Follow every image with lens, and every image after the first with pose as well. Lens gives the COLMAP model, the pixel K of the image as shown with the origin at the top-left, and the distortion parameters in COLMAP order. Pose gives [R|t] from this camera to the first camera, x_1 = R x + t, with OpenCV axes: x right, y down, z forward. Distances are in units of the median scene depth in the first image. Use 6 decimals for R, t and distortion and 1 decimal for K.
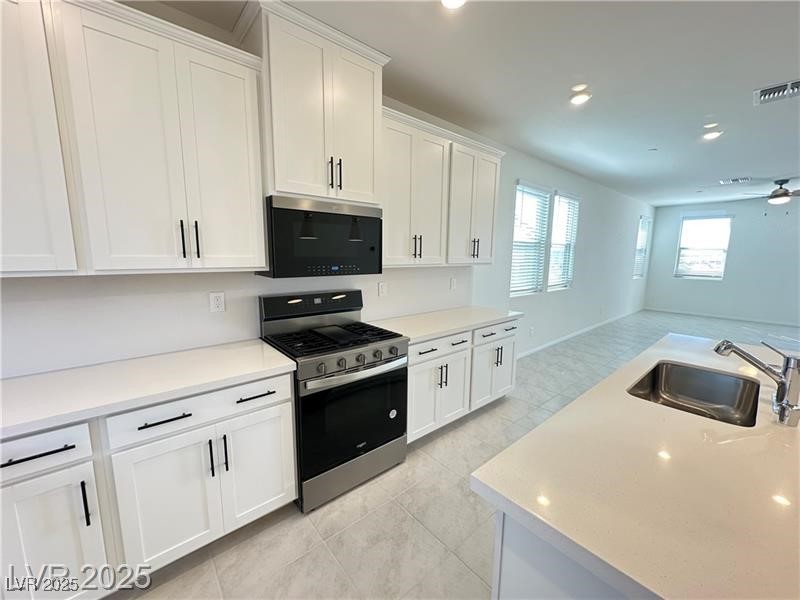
lens RADIAL K [[318.8, 0, 401.8], [0, 318.8, 300.8], [0, 0, 1]] dist [-0.001007, 0.000735]
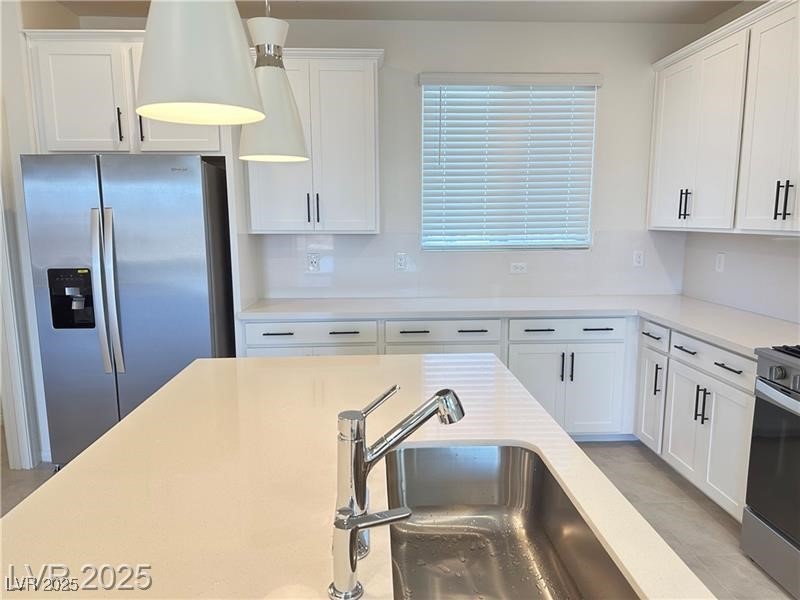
lens RADIAL K [[561.0, 0, 405.0], [0, 561.0, 307.6], [0, 0, 1]] dist [0.020463, -0.022948]
pose [[-0.617276, 0.113615, -0.778500, 0.842209], [-0.119880, 0.964380, 0.235796, -0.087587], [0.777560, 0.238878, -0.581668, 0.723013]]
